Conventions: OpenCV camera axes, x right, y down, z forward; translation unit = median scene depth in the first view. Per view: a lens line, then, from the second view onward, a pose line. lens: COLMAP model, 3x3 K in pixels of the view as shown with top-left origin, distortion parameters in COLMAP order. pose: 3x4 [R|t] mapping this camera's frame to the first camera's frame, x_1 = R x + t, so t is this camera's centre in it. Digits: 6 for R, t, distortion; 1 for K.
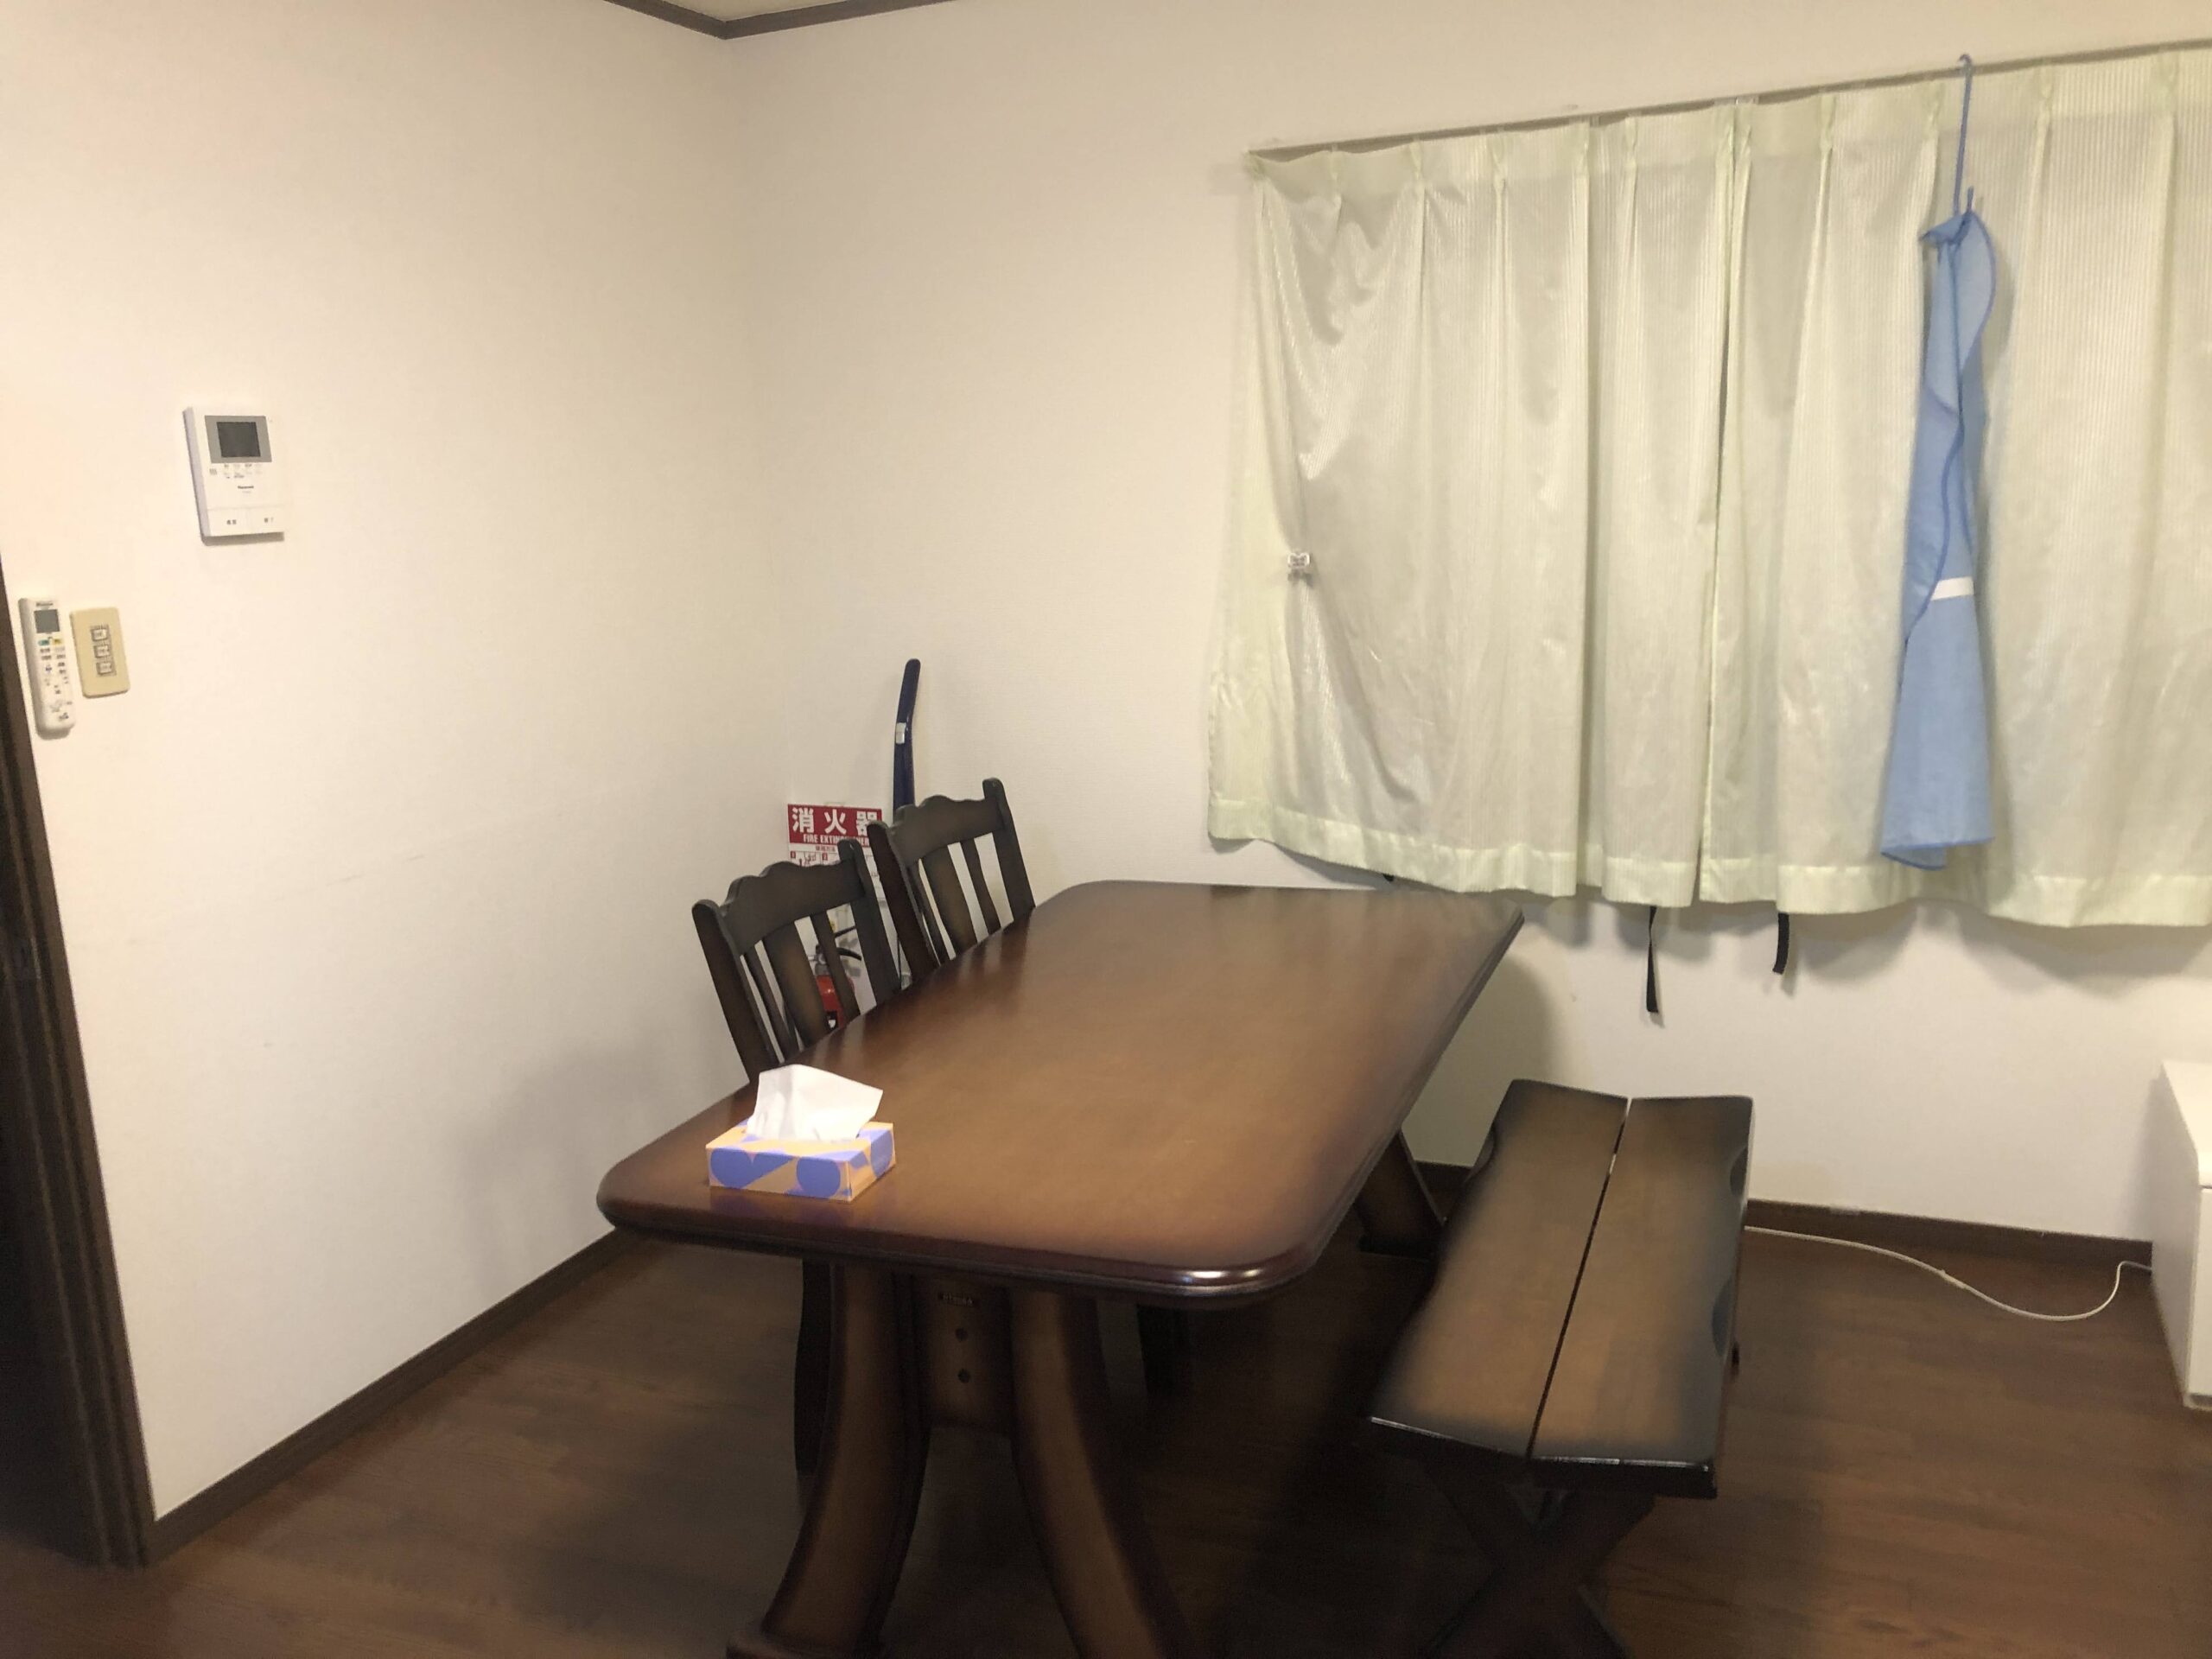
lens RADIAL K [[1833.3, 0, 1106.0], [0, 1833.3, 829.5], [0, 0, 1]] dist [0.147908, -0.185396]
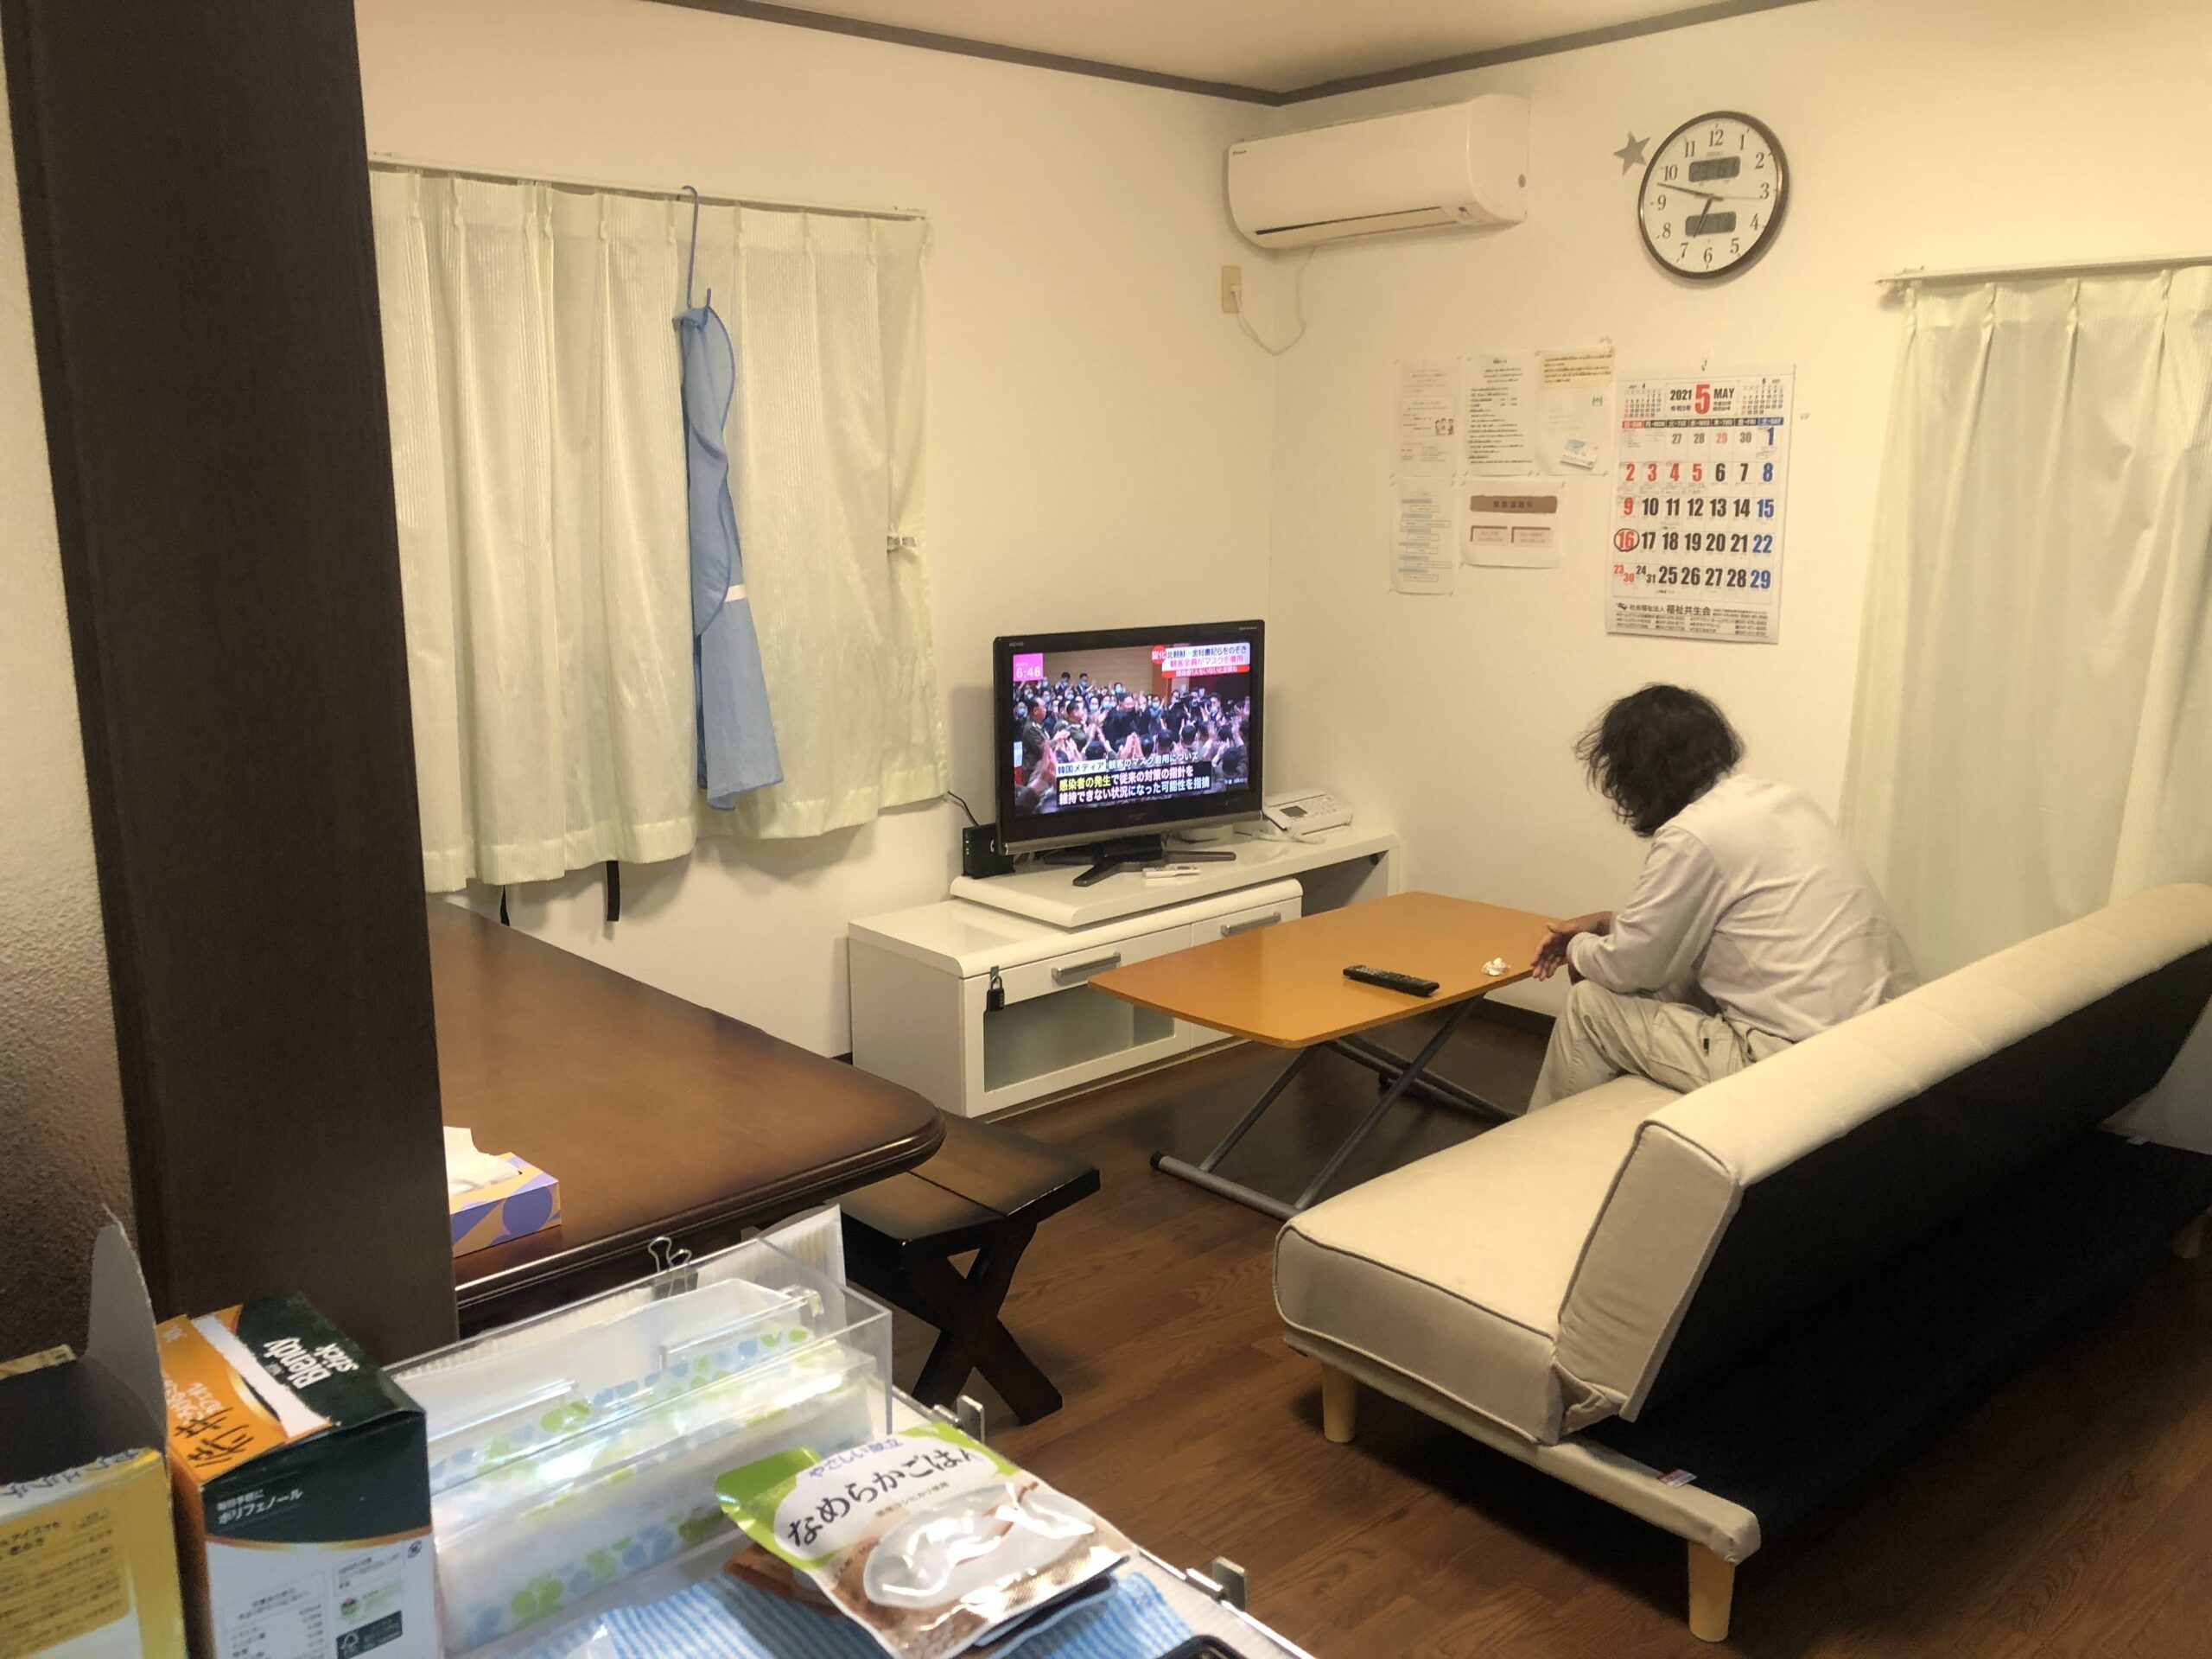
lens RADIAL K [[1833.3, 0, 1106.0], [0, 1833.3, 829.5], [0, 0, 1]] dist [0.147908, -0.185396]
pose [[0.417684, -0.137496, 0.898128, -0.612091], [0.166928, 0.983271, 0.072899, -0.015534], [-0.893127, 0.119474, 0.433649, 0.216334]]
